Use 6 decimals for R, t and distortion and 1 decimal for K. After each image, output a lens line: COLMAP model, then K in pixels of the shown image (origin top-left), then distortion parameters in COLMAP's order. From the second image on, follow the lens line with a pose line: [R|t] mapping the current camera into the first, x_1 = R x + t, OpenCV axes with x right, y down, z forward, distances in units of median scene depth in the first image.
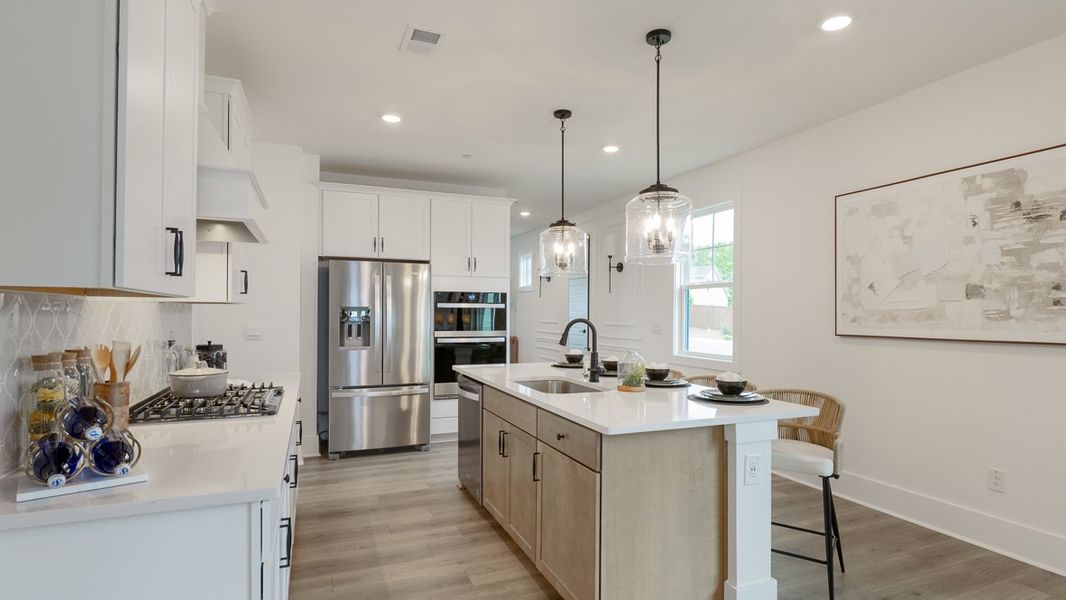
lens RADIAL K [[544.2, 0, 529.1], [0, 544.2, 308.3], [0, 0, 1]] dist [0.011289, 0.000553]
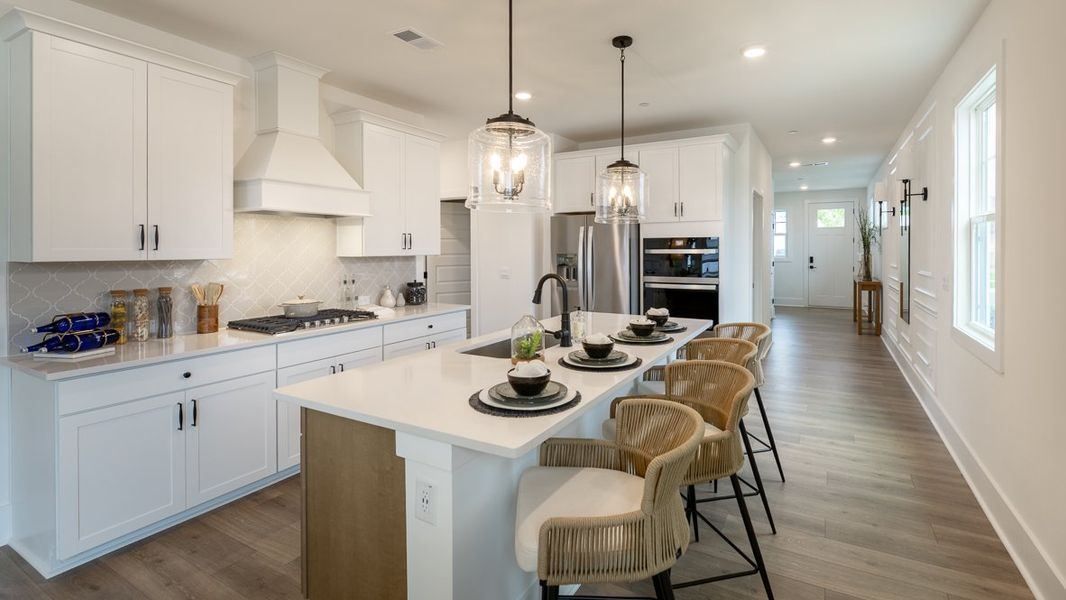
lens RADIAL K [[463.7, 0, 589.7], [0, 463.7, 250.4], [0, 0, 1]] dist [-0.000798, 0.000599]
pose [[0.642447, -0.005081, -0.766313, 0.471836], [0.014249, 0.999884, 0.005317, -0.014686], [0.766197, -0.014335, 0.642445, 0.364641]]
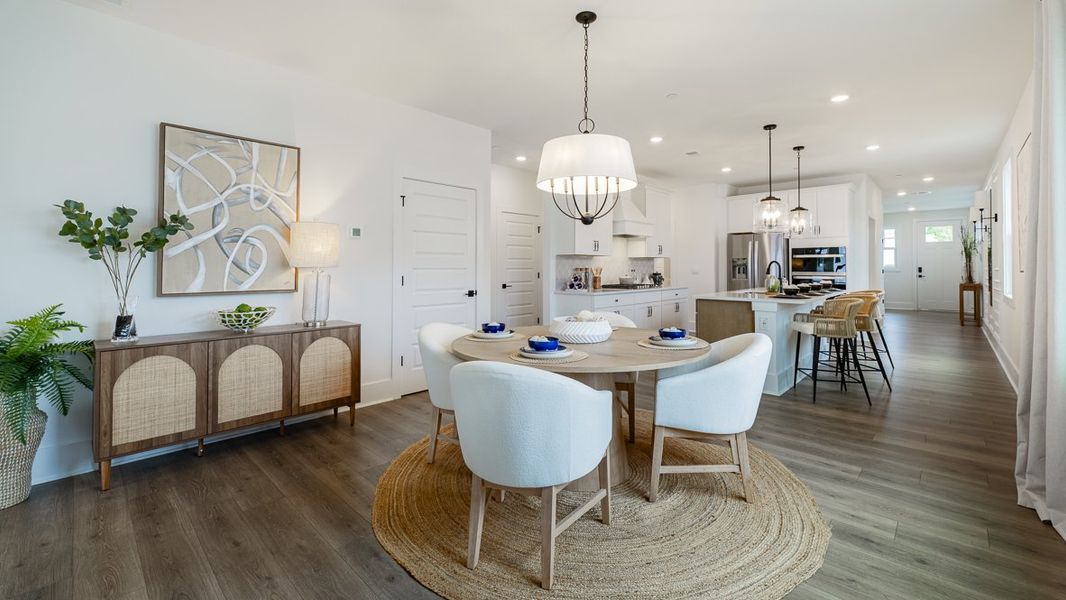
lens RADIAL K [[463.7, 0, 548.5], [0, 463.7, 262.3], [0, 0, 1]] dist [-0.000798, 0.000599]
pose [[0.438653, -0.014950, -0.898532, 0.834478], [0.009692, 0.999882, -0.011904, 0.024034], [0.898604, -0.003487, 0.438746, -0.329422]]
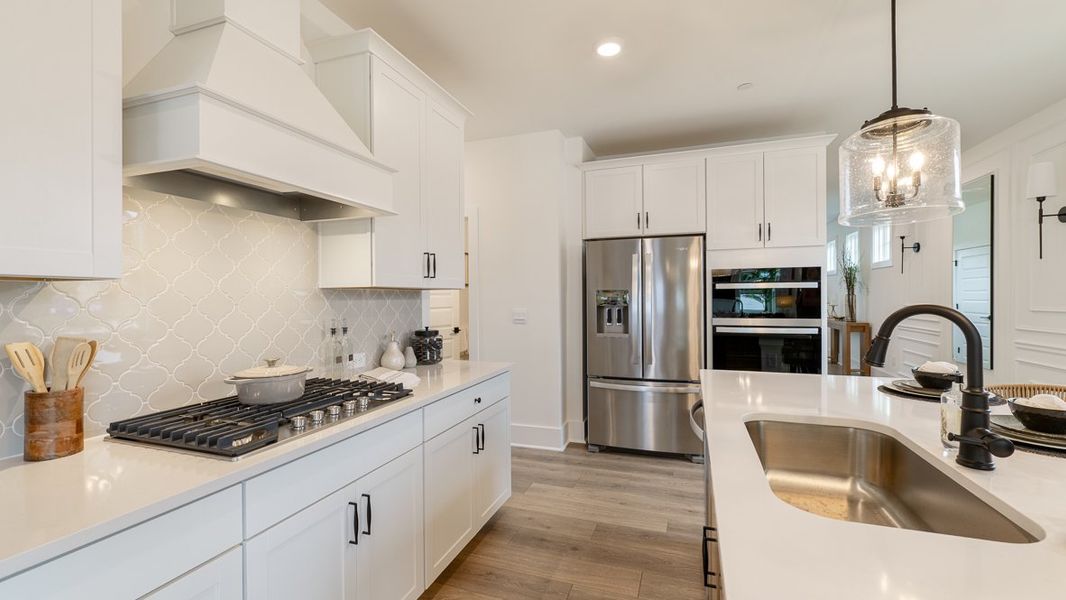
lens RADIAL K [[419.0, 0, 542.0], [0, 419.0, 298.3], [0, 0, 1]] dist [0.001316, -0.000825]
pose [[0.746568, -0.008780, -0.665252, 0.058432], [0.016891, 0.999841, 0.005760, 0.004550], [0.665095, -0.015536, 0.746597, 0.376890]]
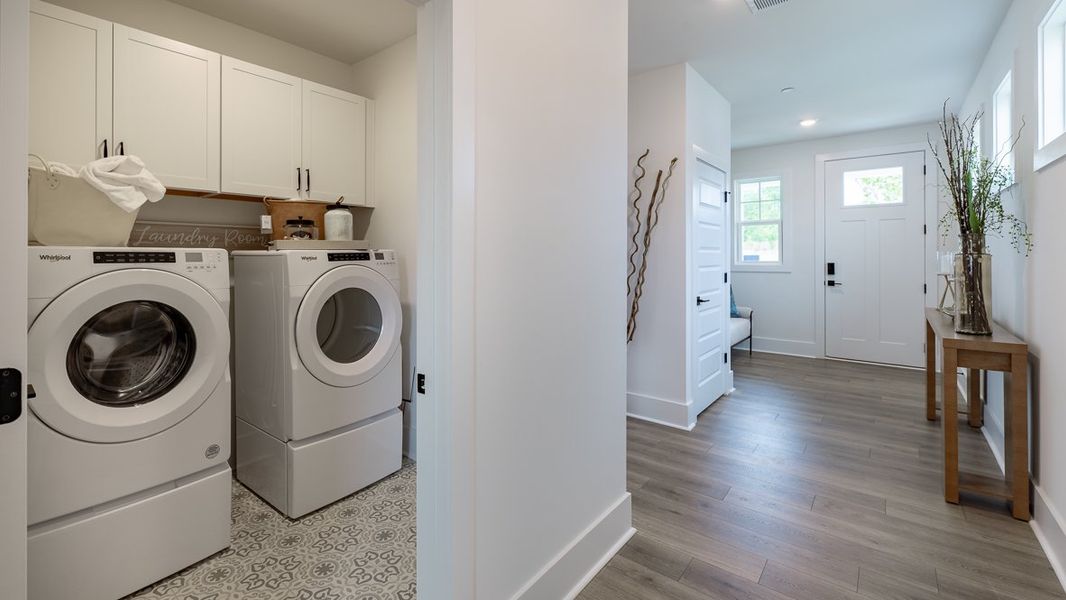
lens RADIAL K [[463.7, 0, 519.3], [0, 463.7, 254.3], [0, 0, 1]] dist [-0.000798, 0.000599]
pose [[0.476339, -0.012232, -0.879177, 0.111129], [0.018032, 0.999829, -0.004141, 0.010676], [0.879077, -0.013881, 0.476478, 1.331814]]
